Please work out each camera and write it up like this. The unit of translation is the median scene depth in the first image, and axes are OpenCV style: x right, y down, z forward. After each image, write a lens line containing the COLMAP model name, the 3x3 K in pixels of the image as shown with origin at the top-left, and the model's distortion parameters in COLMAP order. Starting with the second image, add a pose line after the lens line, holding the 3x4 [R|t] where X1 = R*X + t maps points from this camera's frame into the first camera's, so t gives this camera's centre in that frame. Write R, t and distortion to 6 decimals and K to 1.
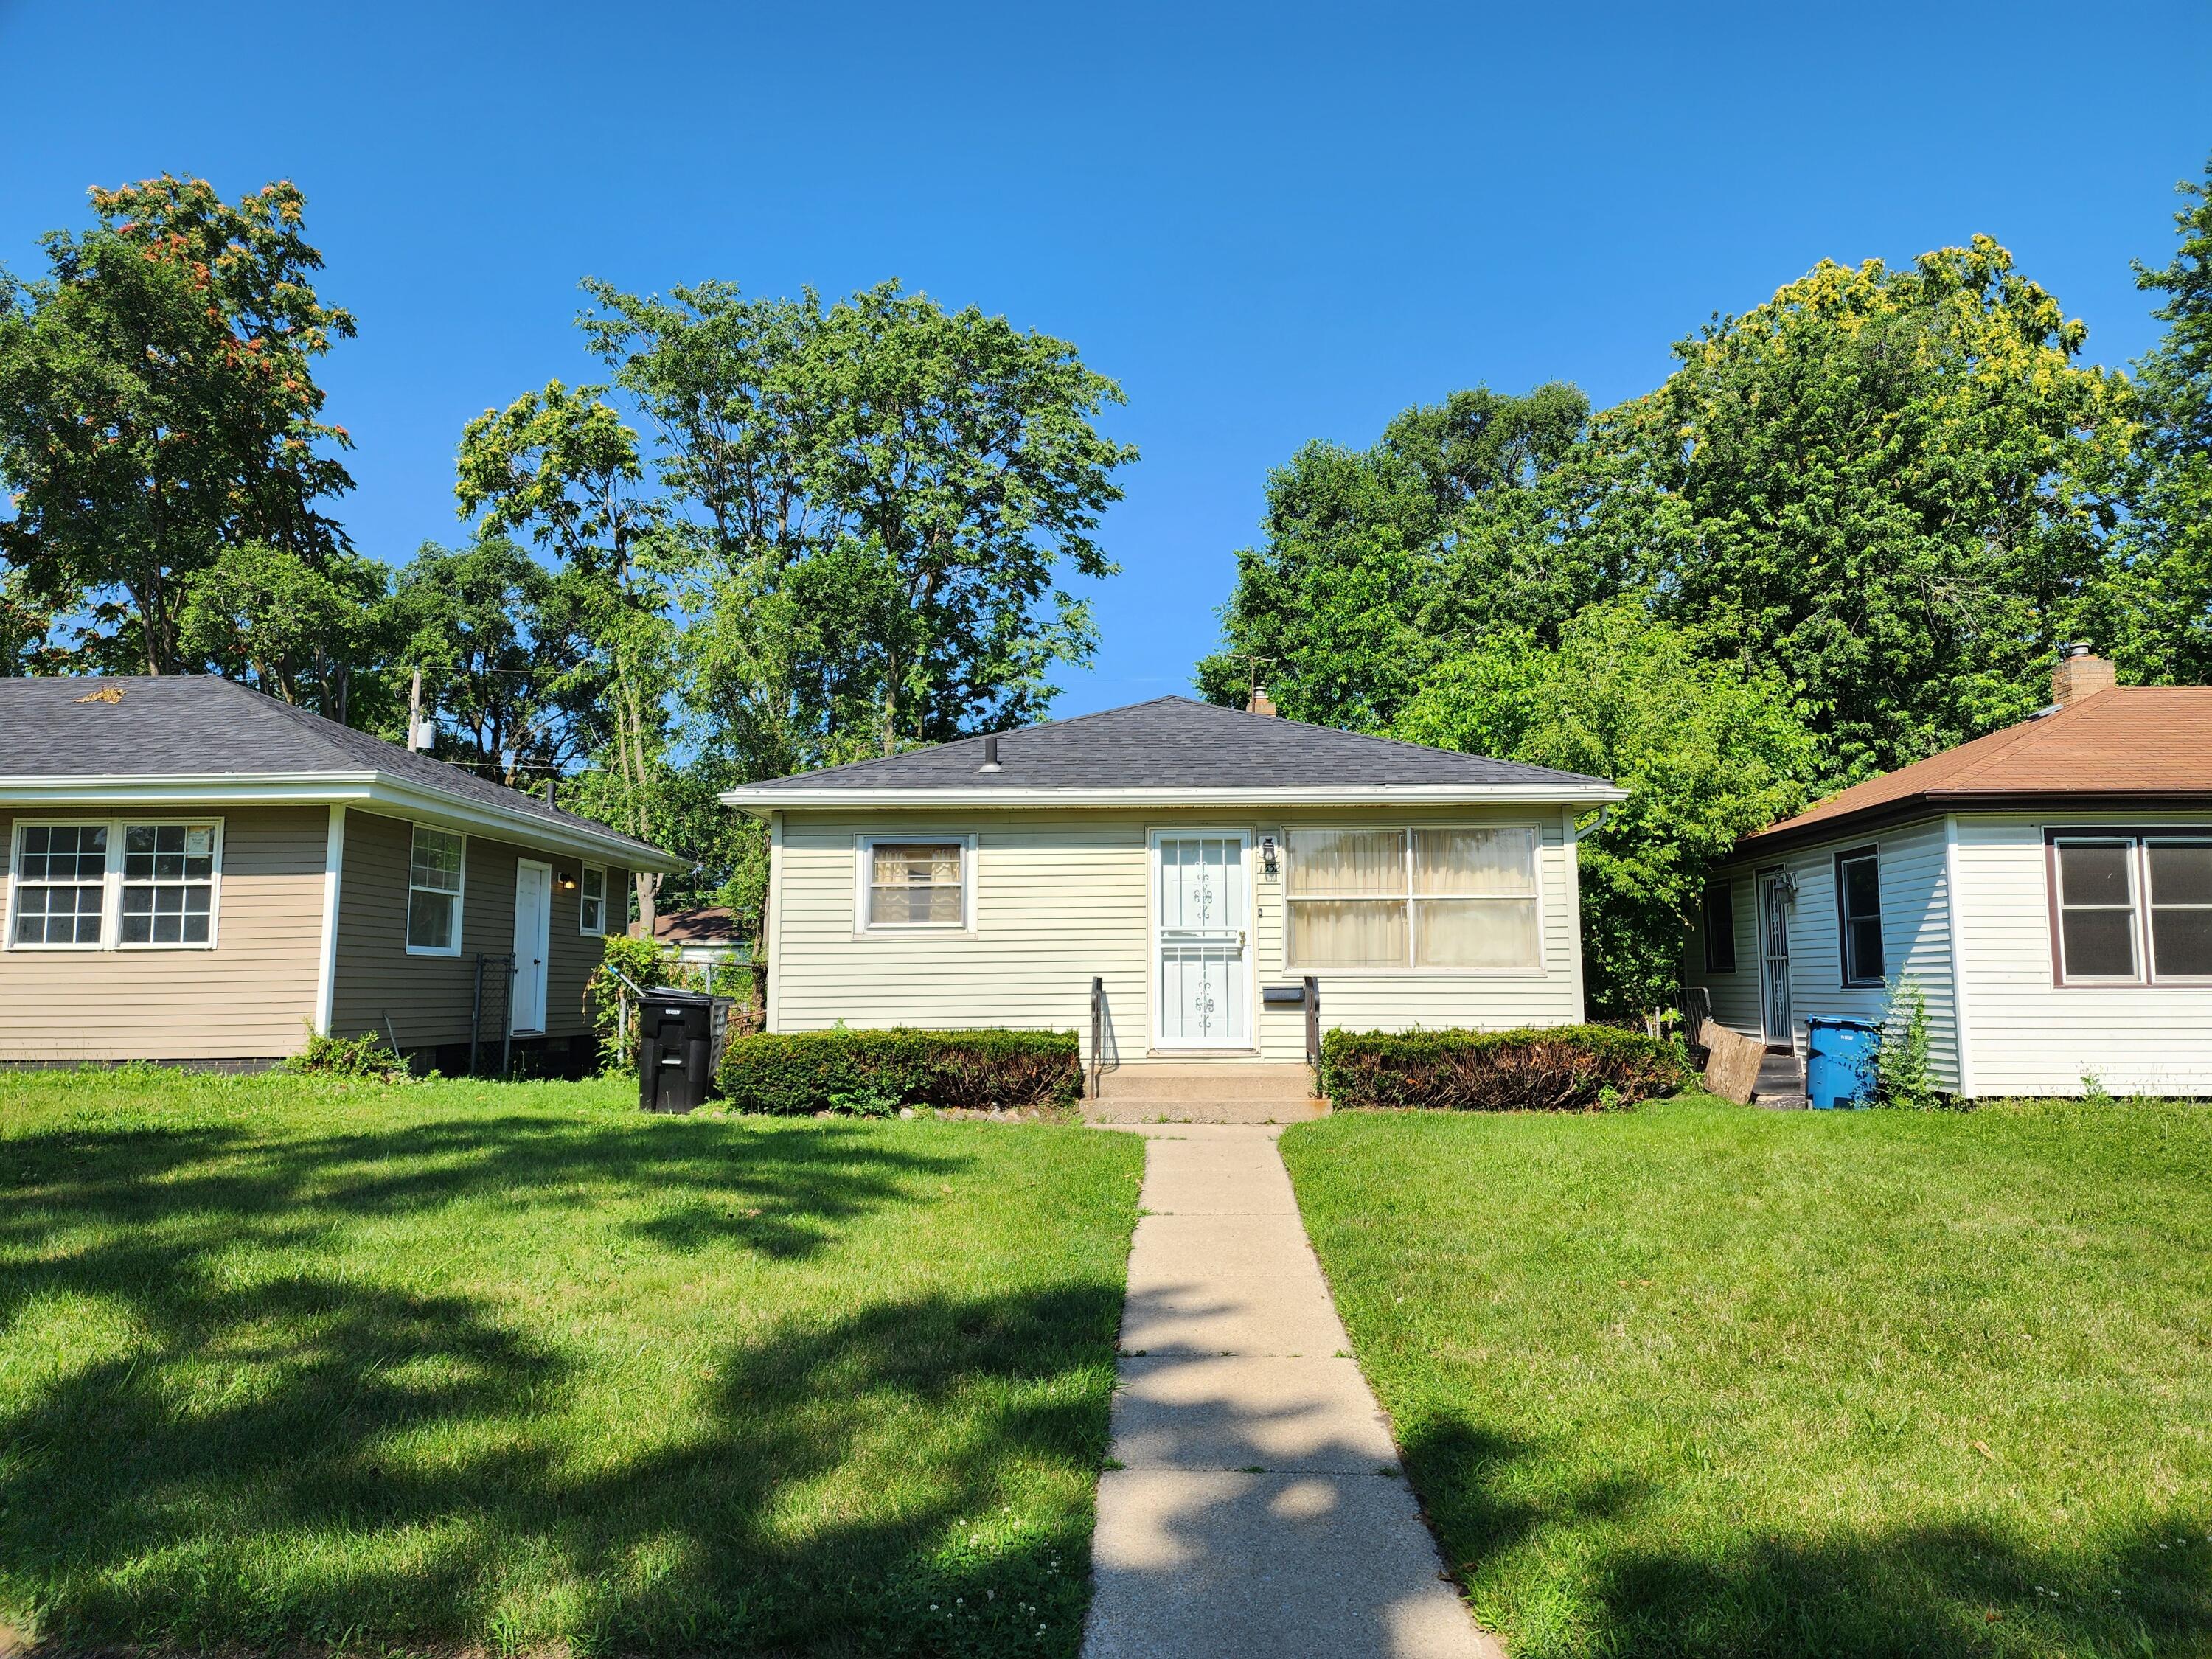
lens RADIAL K [[1555.8, 0, 1222.2], [0, 1555.8, 829.6], [0, 0, 1]] dist [0.063900, -0.002452]
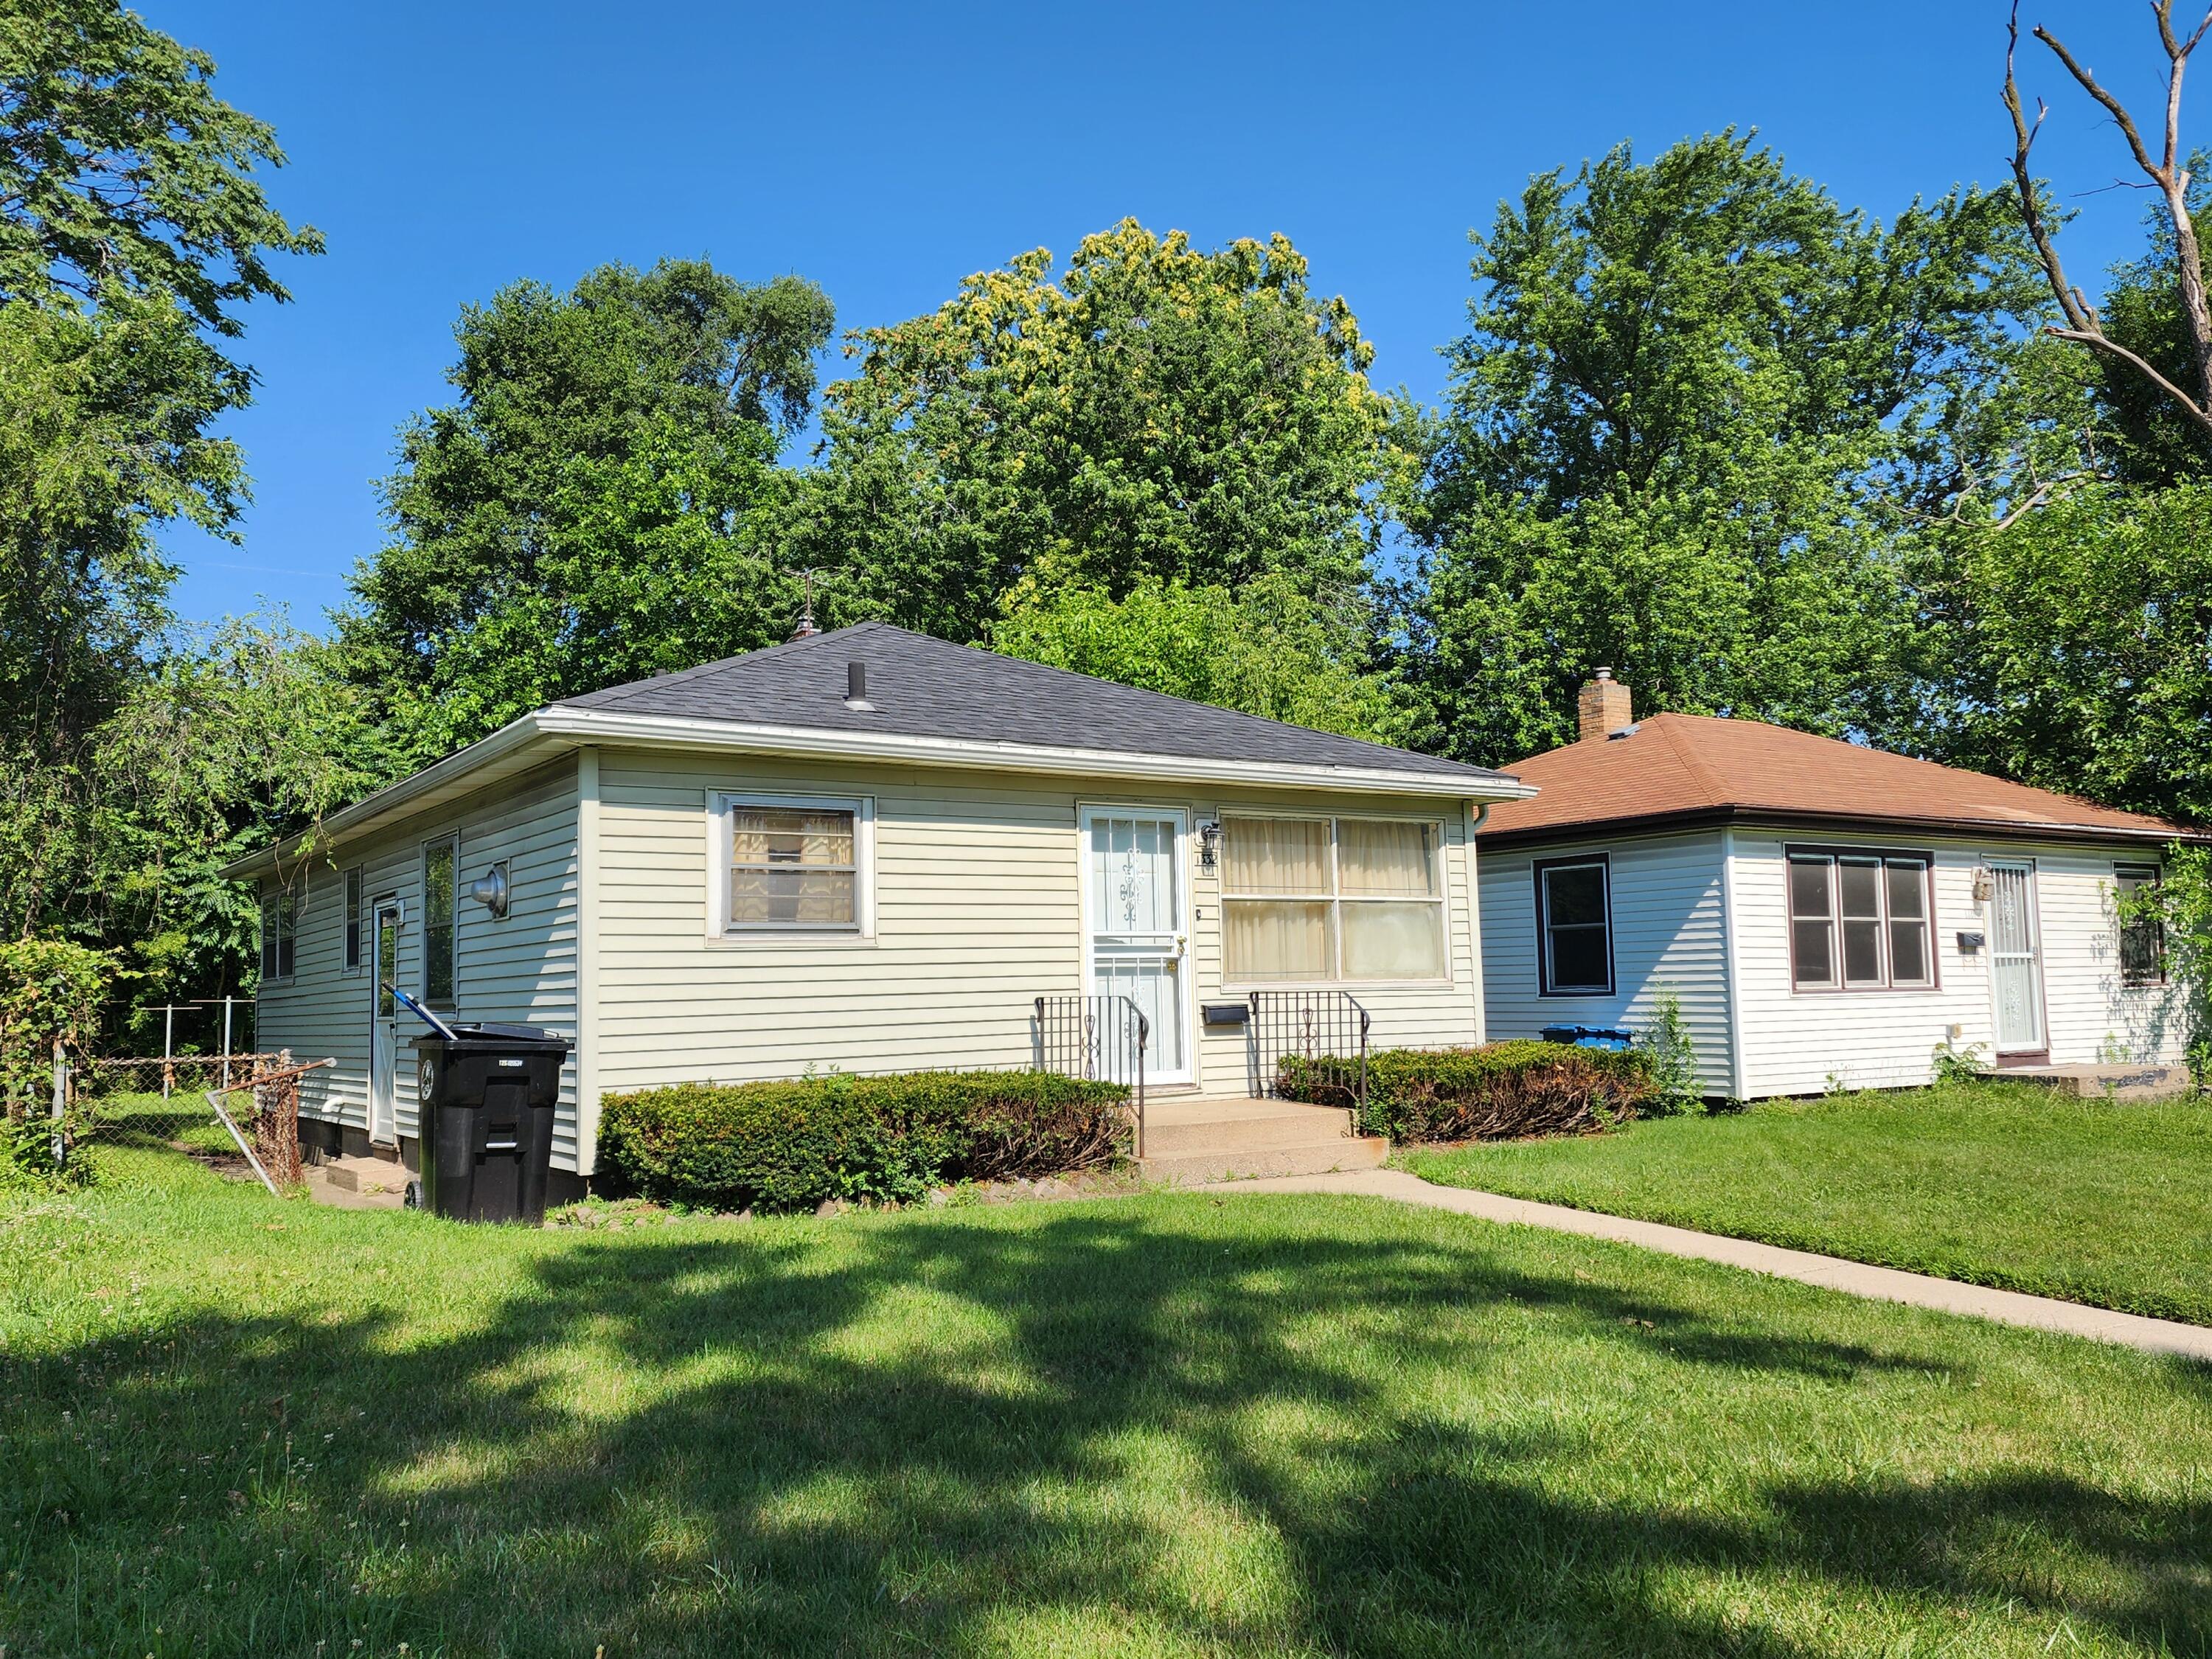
lens RADIAL K [[1810.9, 0, 1144.3], [0, 1810.9, 876.9], [0, 0, 1]] dist [0.164294, -0.235239]
pose [[0.799261, 0.025077, 0.600461, -0.555928], [-0.043335, 0.998933, 0.015965, 0.019889], [-0.599420, -0.038781, 0.799495, 0.263300]]
